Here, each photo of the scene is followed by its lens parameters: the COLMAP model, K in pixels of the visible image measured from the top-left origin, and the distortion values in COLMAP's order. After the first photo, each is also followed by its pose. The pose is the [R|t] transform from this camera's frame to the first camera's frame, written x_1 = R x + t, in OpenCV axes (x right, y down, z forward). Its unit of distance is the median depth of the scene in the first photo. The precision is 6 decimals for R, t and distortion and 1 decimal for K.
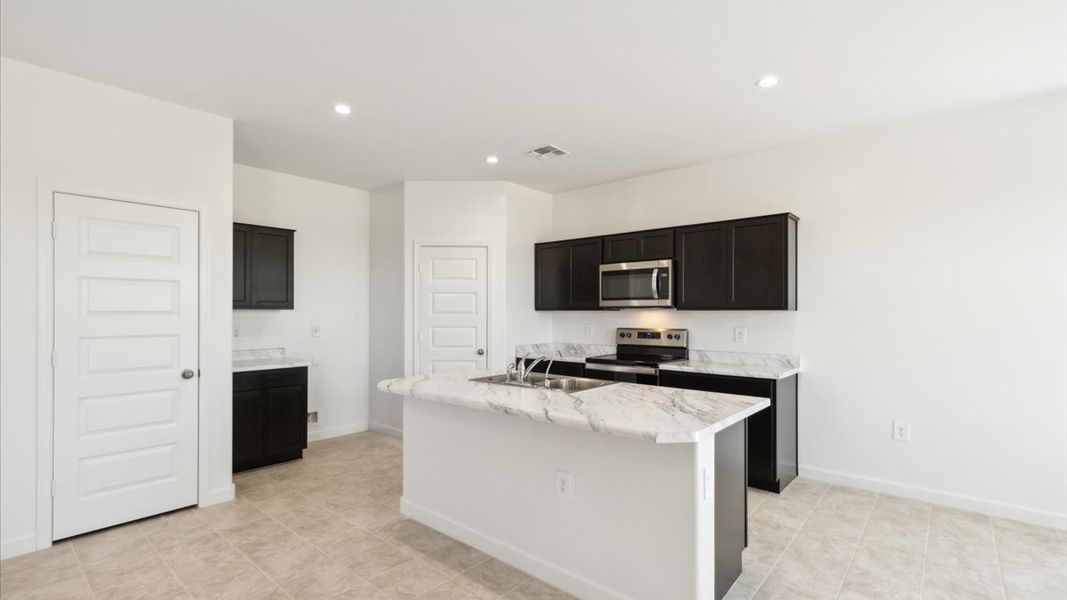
lens RADIAL K [[486.5, 0, 532.7], [0, 486.5, 310.7], [0, 0, 1]] dist [0.003501, -0.000006]
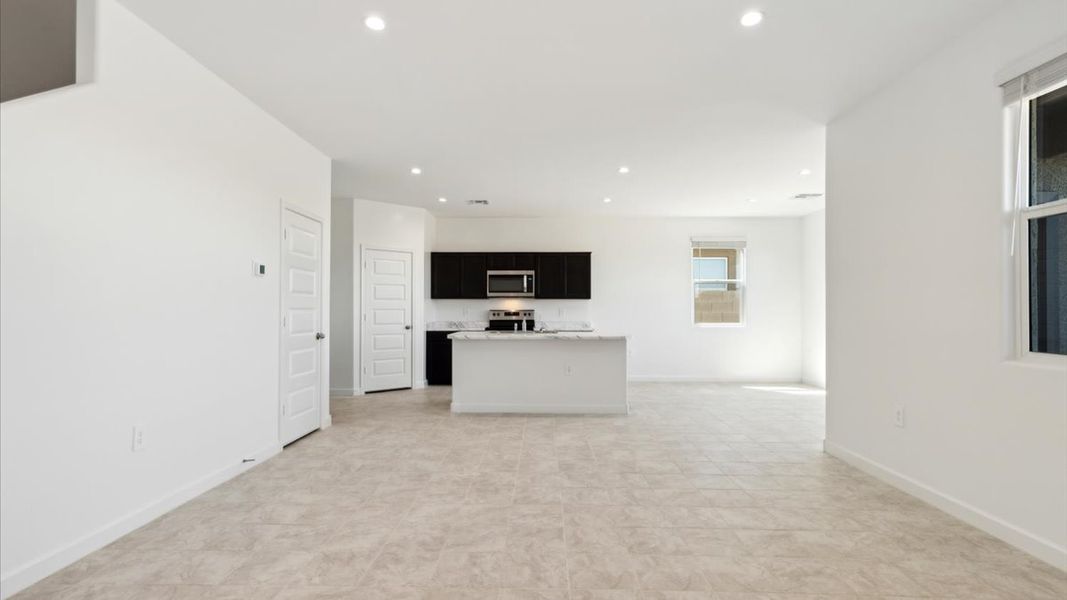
lens RADIAL K [[497.1, 0, 533.9], [0, 497.1, 308.3], [0, 0, 1]] dist [-0.000843, -0.000534]
pose [[0.768781, 0.004186, 0.639499, -0.876108], [-0.003648, 0.999991, -0.002161, 0.037451], [-0.639502, -0.000671, 0.768789, -0.404073]]
